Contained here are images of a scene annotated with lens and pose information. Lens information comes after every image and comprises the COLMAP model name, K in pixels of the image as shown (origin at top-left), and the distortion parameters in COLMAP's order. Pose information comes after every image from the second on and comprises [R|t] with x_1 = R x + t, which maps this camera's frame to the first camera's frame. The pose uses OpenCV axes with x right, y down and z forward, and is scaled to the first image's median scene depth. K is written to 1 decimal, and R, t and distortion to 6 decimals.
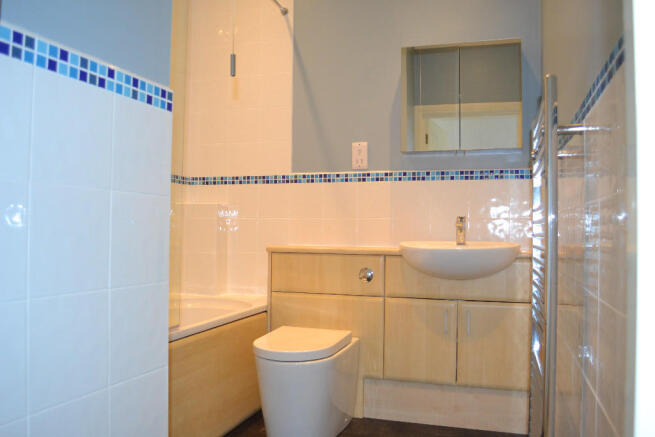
lens RADIAL K [[575.2, 0, 327.5], [0, 575.2, 217.8], [0, 0, 1]] dist [0.011469, 0.000783]
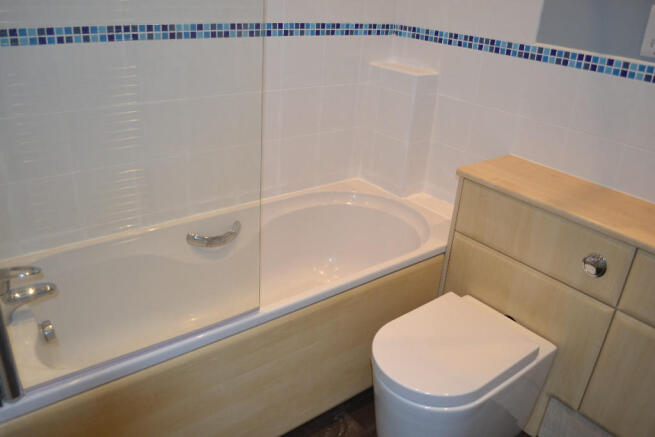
lens RADIAL K [[547.6, 0, 328.8], [0, 547.6, 220.4], [0, 0, 1]] dist [-0.022846, -0.038569]
pose [[0.839367, 0.266214, -0.473912, 0.076584], [-0.044301, 0.902462, 0.428485, -0.144254], [0.541757, -0.338661, 0.769291, 0.374804]]
